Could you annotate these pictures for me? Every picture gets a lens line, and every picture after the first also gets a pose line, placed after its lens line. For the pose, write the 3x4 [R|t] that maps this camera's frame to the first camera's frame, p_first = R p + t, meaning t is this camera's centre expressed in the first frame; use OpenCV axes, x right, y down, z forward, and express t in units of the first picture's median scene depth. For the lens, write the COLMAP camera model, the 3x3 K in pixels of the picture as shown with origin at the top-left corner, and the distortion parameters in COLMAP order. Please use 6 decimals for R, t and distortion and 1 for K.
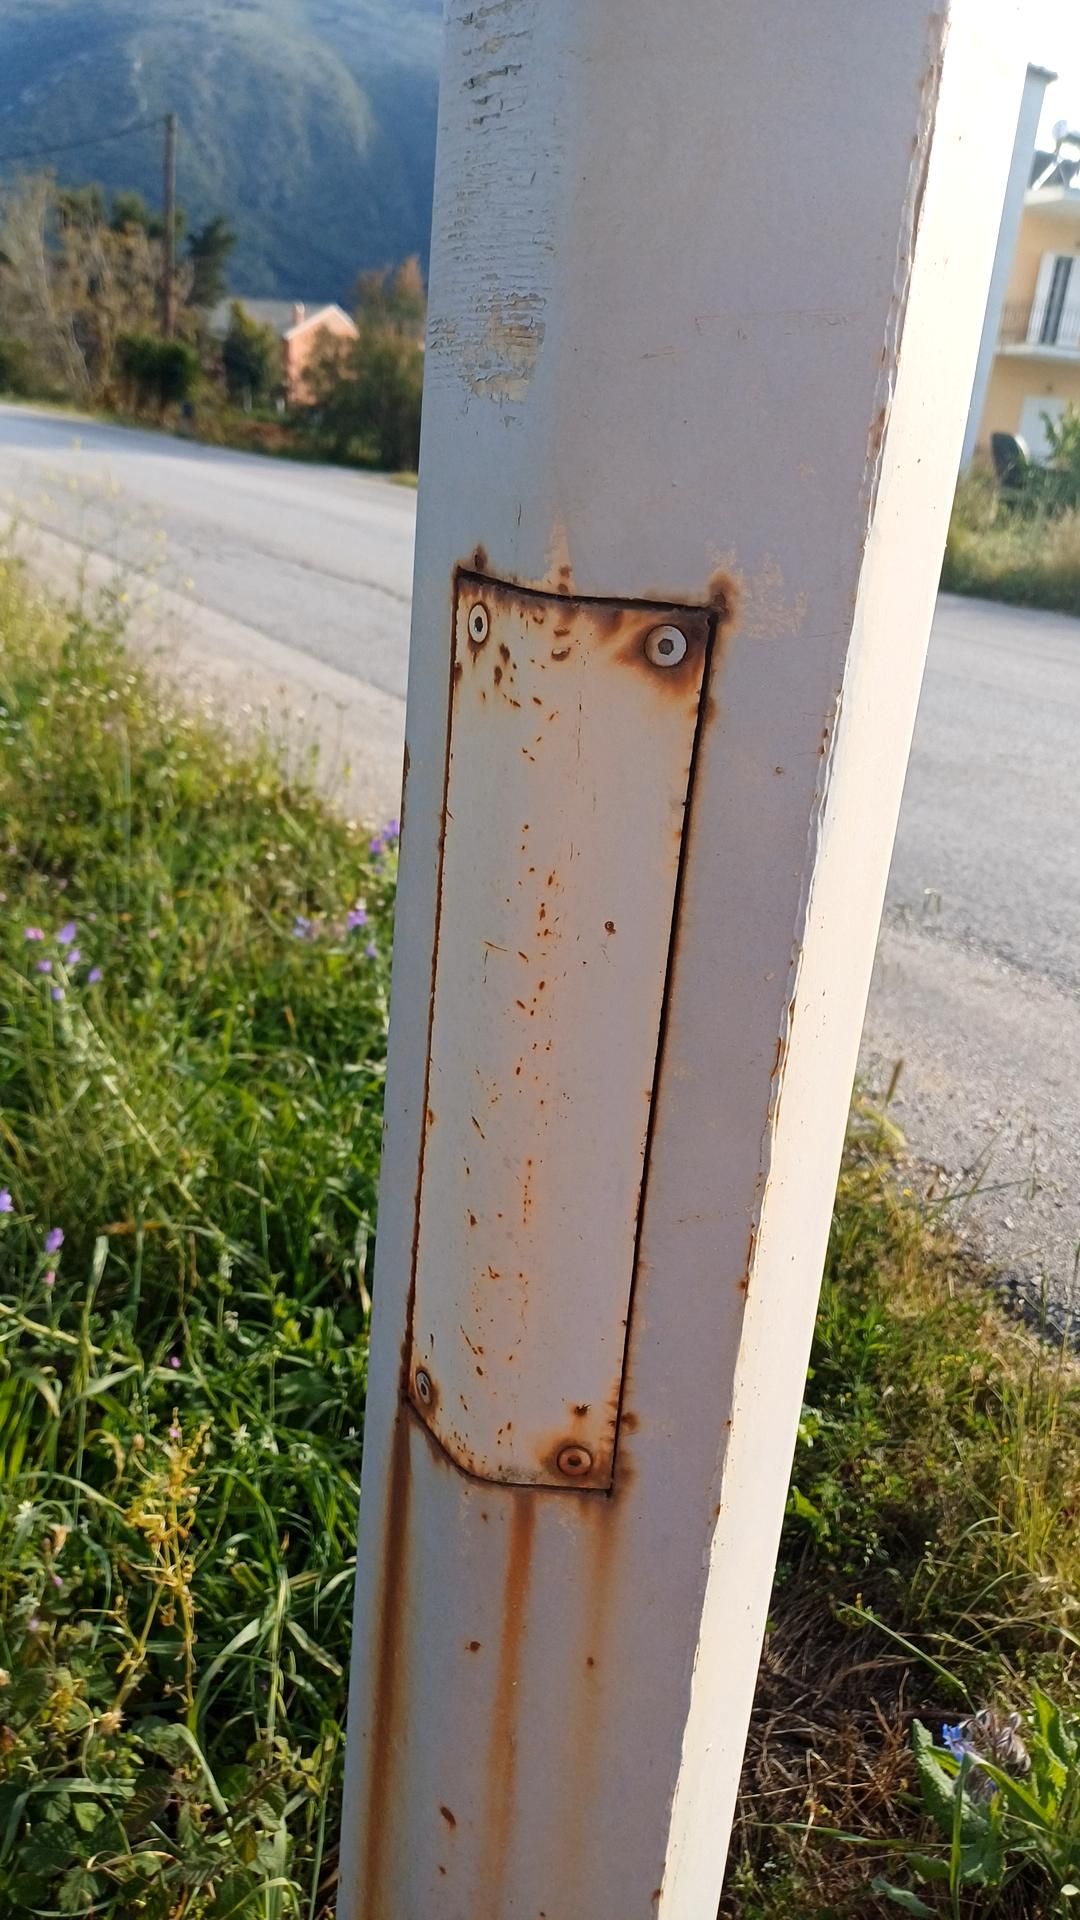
lens RADIAL K [[1587.3, 0, 540.0], [0, 1587.3, 960.0], [0, 0, 1]] dist [-0.012676, -0.013980]
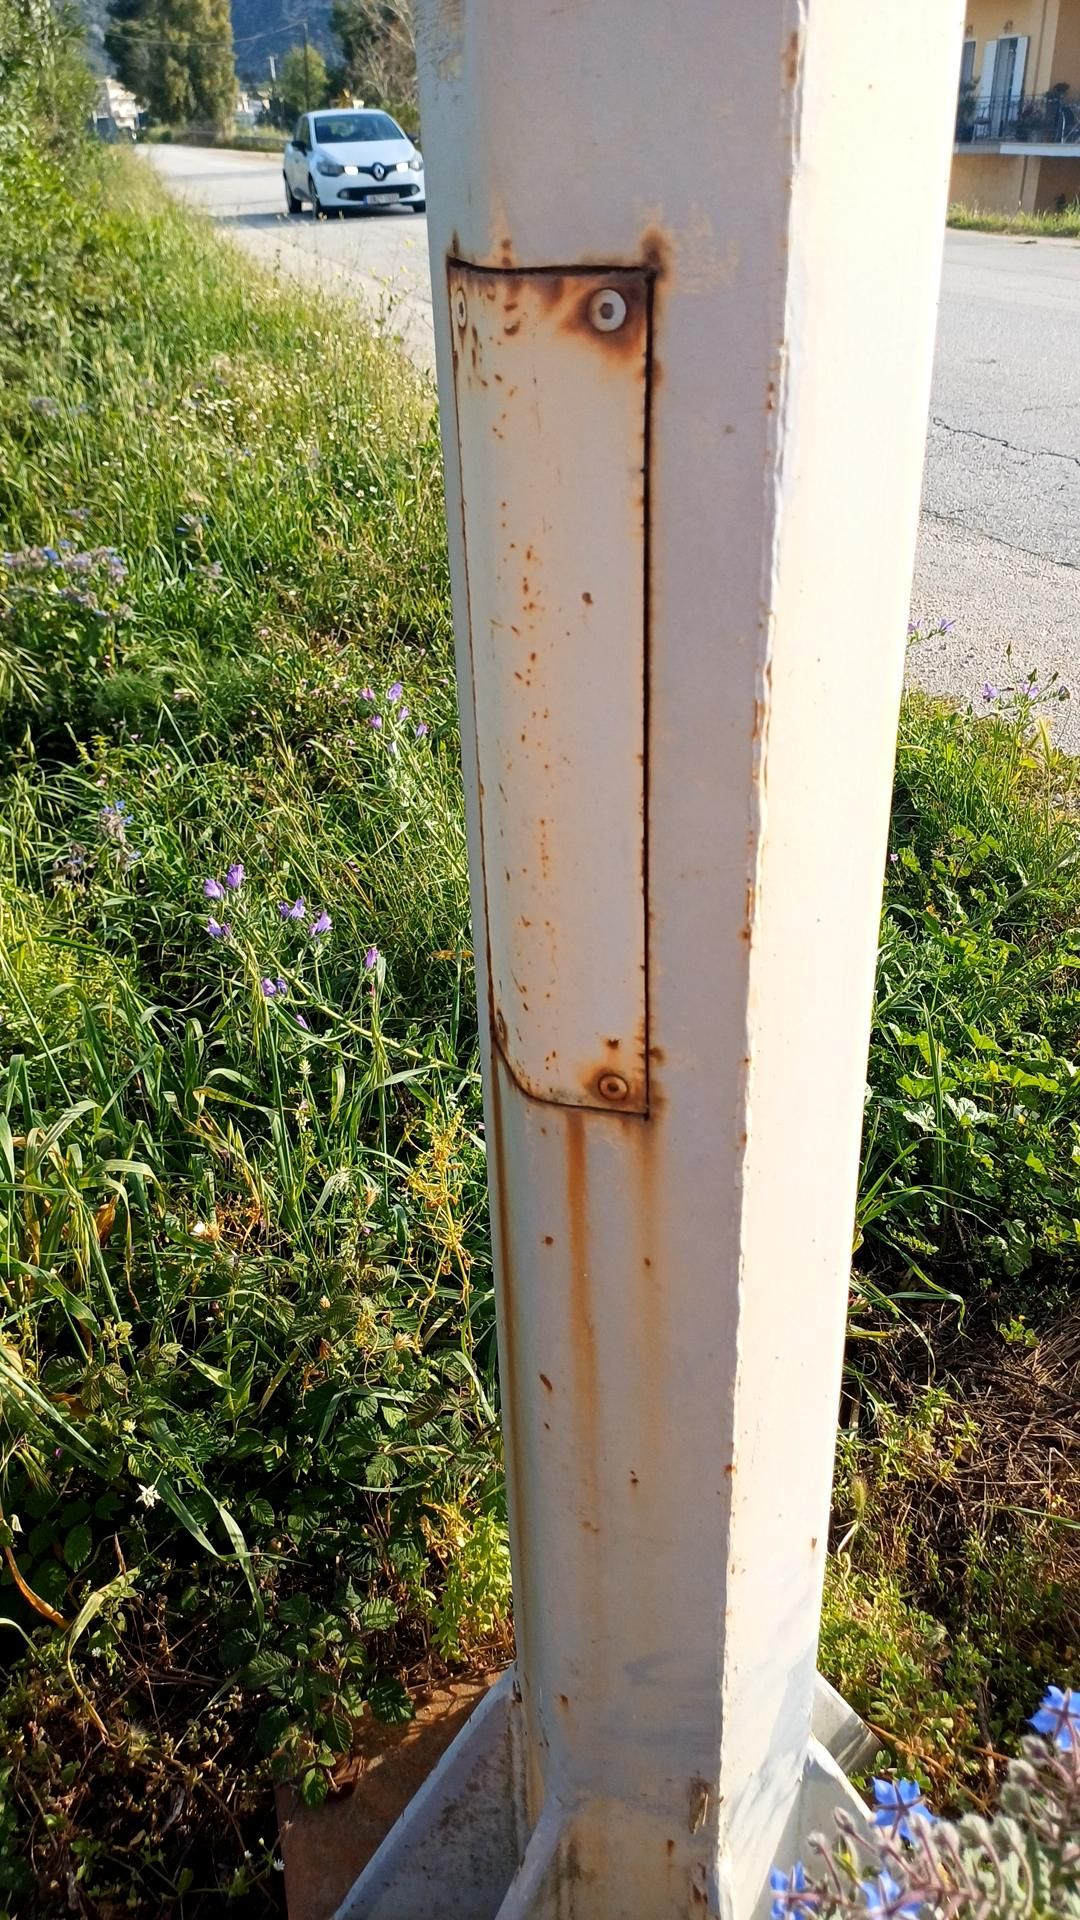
lens RADIAL K [[1526.2, 0, 534.3], [0, 1526.2, 1054.3], [0, 0, 1]] dist [0.144943, -0.269148]
pose [[0.956399, 0.036032, -0.289833, 0.300291], [0.020705, 0.981499, 0.190345, 0.078179], [0.291329, -0.188047, 0.937958, -0.072744]]
